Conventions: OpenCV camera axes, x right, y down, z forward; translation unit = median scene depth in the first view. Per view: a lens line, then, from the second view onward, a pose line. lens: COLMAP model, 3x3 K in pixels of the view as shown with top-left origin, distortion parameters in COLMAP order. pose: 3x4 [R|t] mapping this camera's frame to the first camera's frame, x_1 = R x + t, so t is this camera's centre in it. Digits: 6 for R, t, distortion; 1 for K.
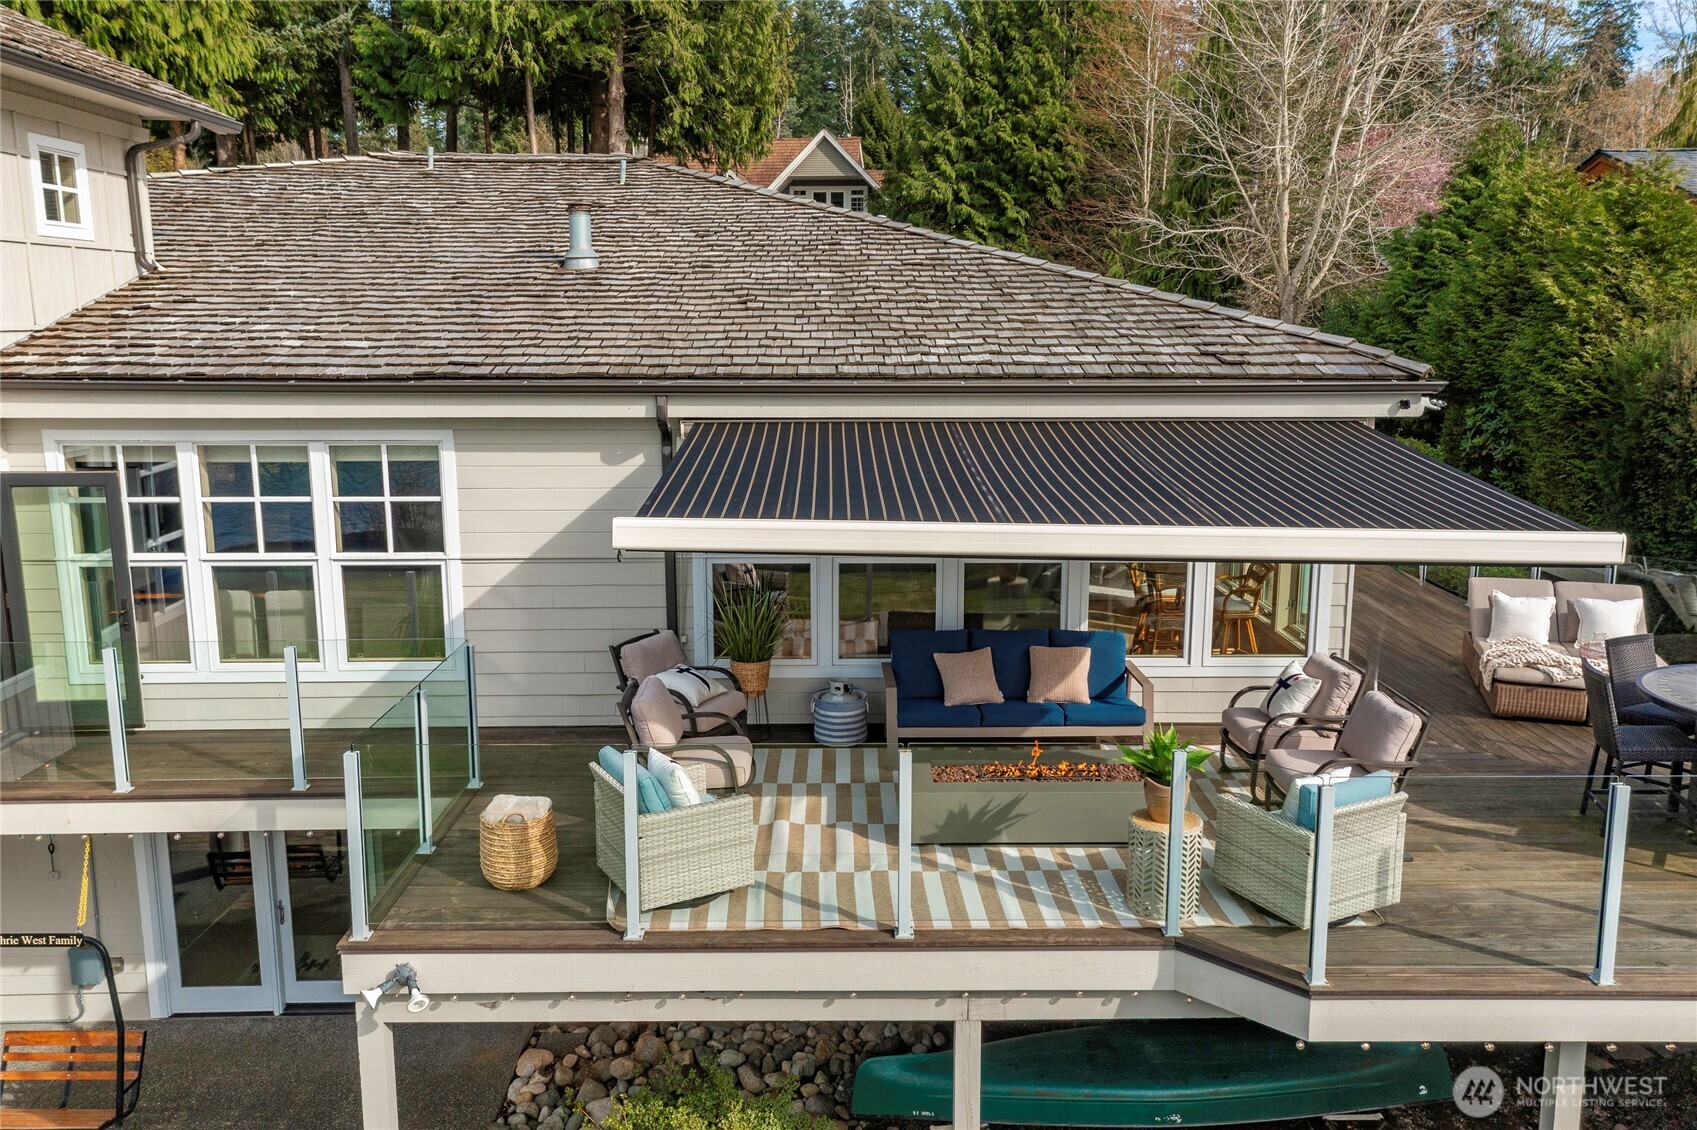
lens RADIAL K [[1322.4, 0, 854.7], [0, 1322.4, 562.5], [0, 0, 1]] dist [0.032079, 0.006480]
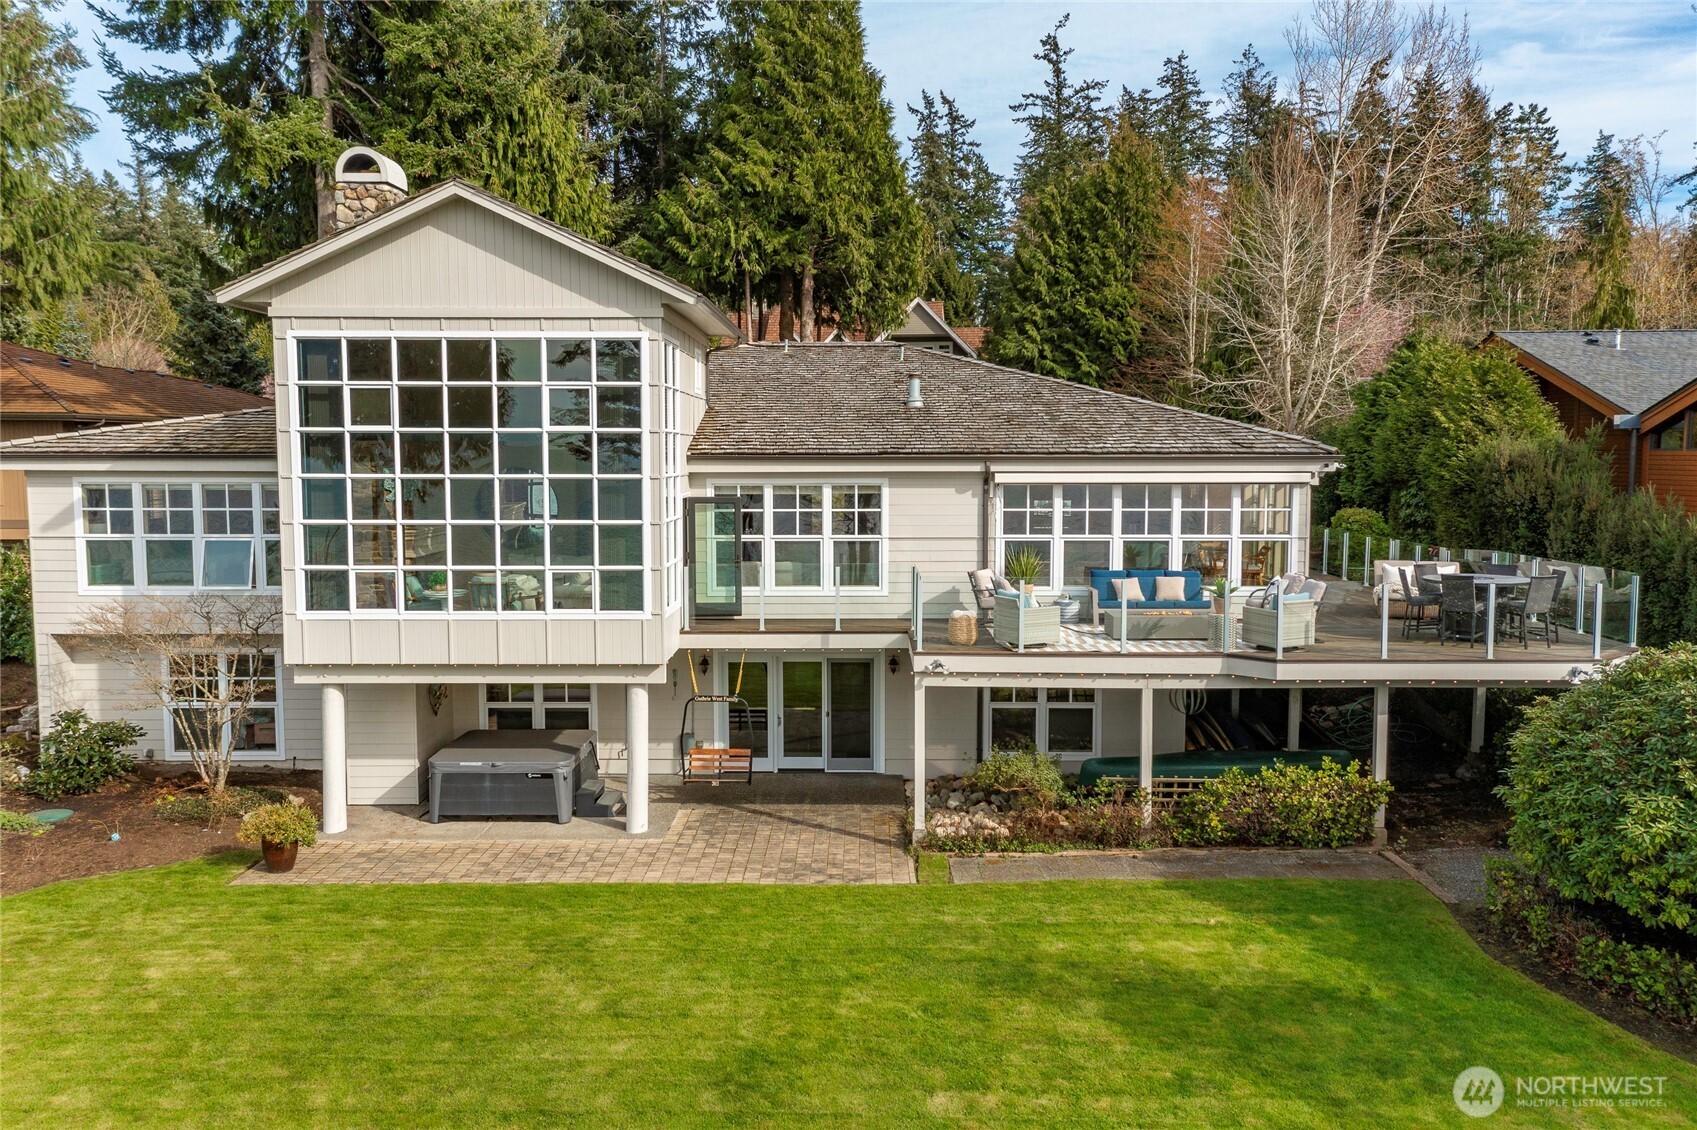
lens RADIAL K [[1322.4, 0, 854.7], [0, 1322.4, 562.5], [0, 0, 1]] dist [0.032079, 0.006480]
pose [[0.999601, 0.001349, -0.028206, -0.125605], [-0.004281, 0.994551, -0.104161, 0.112938], [0.027912, 0.104240, 0.994160, -0.491392]]
